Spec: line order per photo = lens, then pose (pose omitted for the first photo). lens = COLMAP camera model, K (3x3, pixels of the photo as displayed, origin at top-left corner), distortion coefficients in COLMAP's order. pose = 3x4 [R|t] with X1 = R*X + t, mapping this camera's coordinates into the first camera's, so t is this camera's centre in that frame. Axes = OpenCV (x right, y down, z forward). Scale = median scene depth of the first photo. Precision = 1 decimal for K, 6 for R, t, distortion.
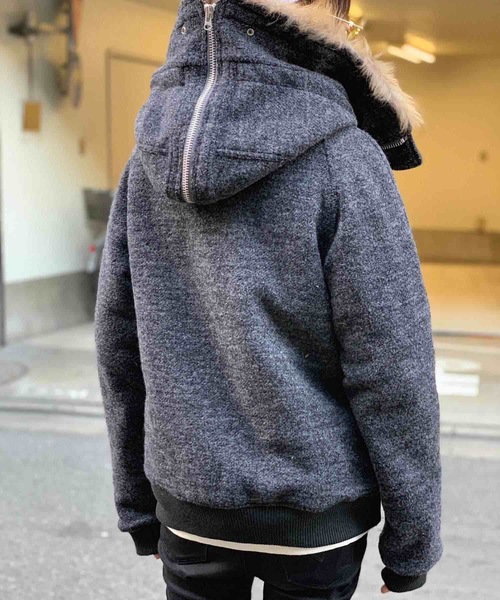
lens RADIAL K [[989.2, 0, 250.0], [0, 989.2, 300.0], [0, 0, 1]] dist [0.111398, -0.038867]
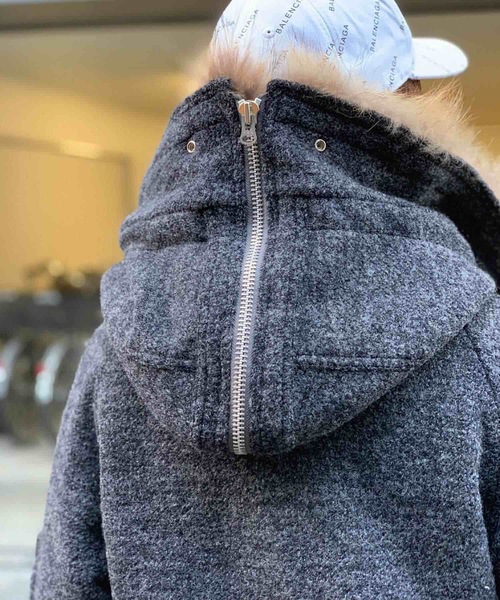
lens RADIAL K [[989.2, 0, 250.0], [0, 989.2, 300.0], [0, 0, 1]] dist [0.111398, -0.038867]
pose [[0.971773, -0.068549, 0.225741, -0.173869], [0.093044, 0.990657, -0.099711, -0.129059], [-0.216797, 0.117900, 0.969071, 0.472890]]
